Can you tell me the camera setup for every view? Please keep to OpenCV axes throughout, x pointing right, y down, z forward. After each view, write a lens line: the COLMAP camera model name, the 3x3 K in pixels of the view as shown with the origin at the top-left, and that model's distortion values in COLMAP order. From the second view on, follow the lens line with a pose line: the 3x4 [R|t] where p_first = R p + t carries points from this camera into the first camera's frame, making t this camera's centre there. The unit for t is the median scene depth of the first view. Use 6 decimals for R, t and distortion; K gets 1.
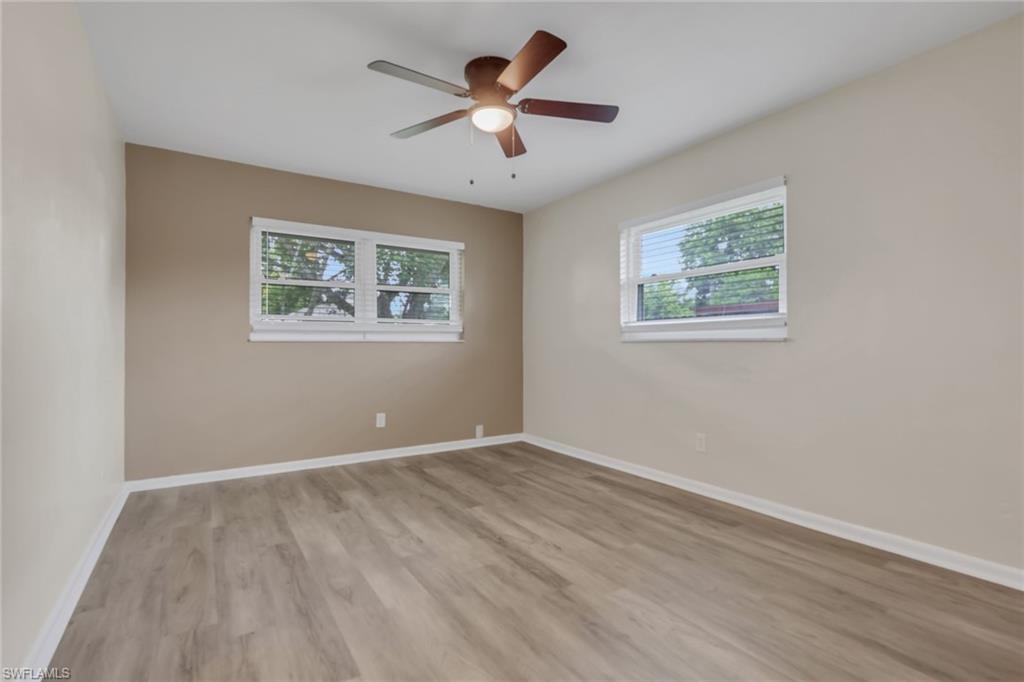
lens RADIAL K [[486.1, 0, 512.0], [0, 486.1, 341.0], [0, 0, 1]] dist [0.000973, 0.000219]
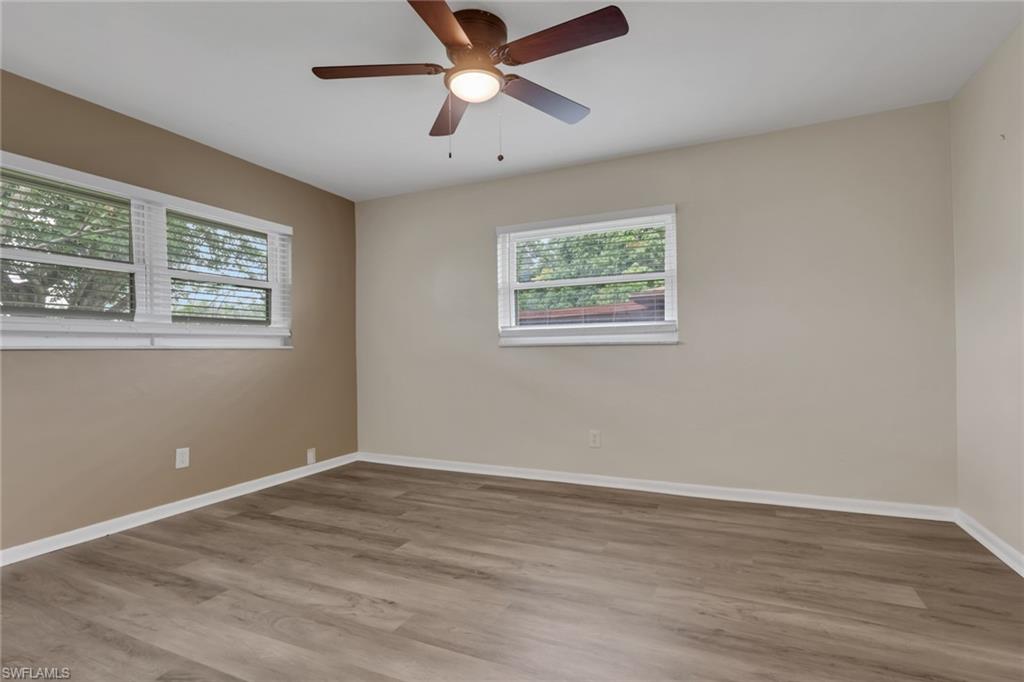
lens RADIAL K [[479.3, 0, 516.3], [0, 479.3, 346.2], [0, 0, 1]] dist [-0.000738, -0.000186]
pose [[0.840449, -0.005259, 0.541865, -0.339358], [0.007065, 0.999974, -0.001252, 0.003060], [-0.541845, 0.004881, 0.840464, 0.192968]]
